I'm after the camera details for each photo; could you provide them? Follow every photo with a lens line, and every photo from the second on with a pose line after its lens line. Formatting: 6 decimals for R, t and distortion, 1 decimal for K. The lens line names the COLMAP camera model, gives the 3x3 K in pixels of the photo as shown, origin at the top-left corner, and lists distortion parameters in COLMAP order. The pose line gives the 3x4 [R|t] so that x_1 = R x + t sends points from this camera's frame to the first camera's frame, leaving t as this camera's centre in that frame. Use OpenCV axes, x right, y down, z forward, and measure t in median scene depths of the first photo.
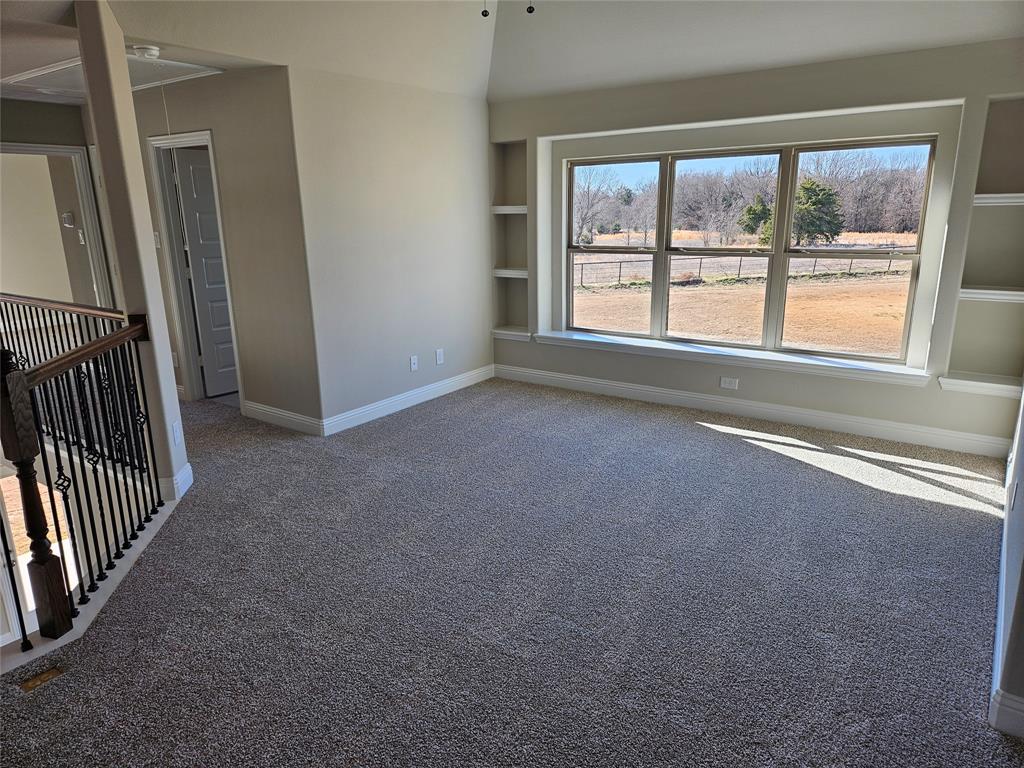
lens RADIAL K [[693.8, 0, 512.0], [0, 693.8, 384.0], [0, 0, 1]] dist [0.080958, -0.077200]
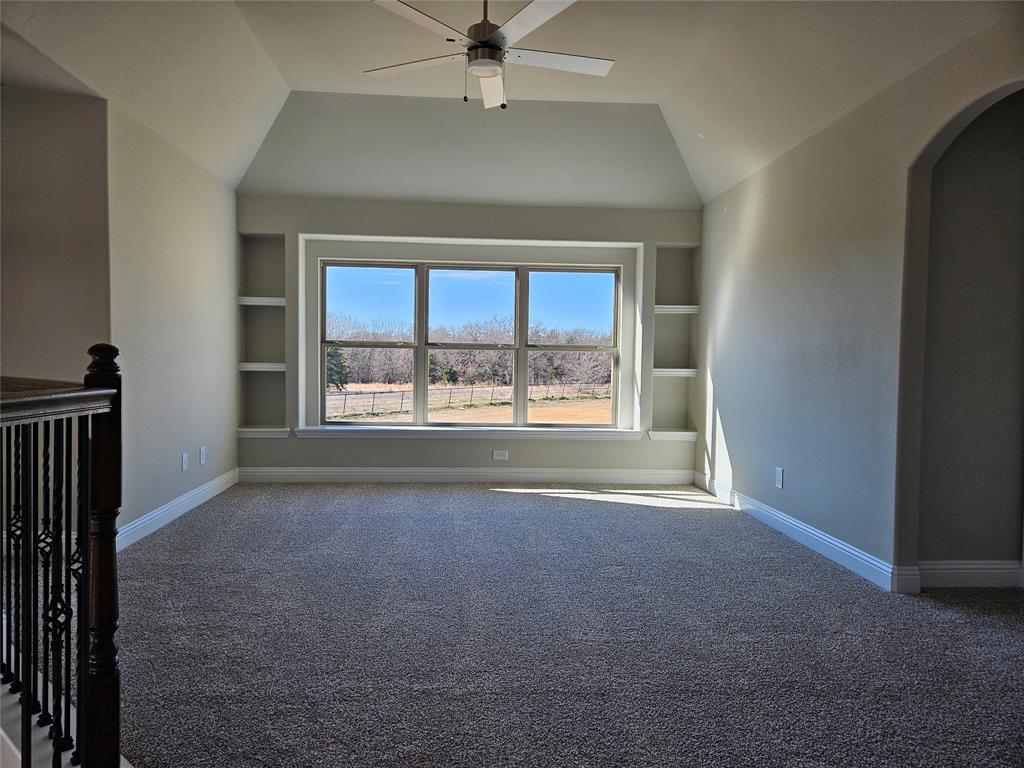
lens RADIAL K [[682.2, 0, 506.5], [0, 682.2, 383.9], [0, 0, 1]] dist [0.083362, -0.070408]
pose [[0.768545, 0.005903, 0.639768, -0.361313], [0.132448, 0.976828, -0.168122, 0.067066], [-0.625936, 0.213945, 0.749954, 0.107328]]
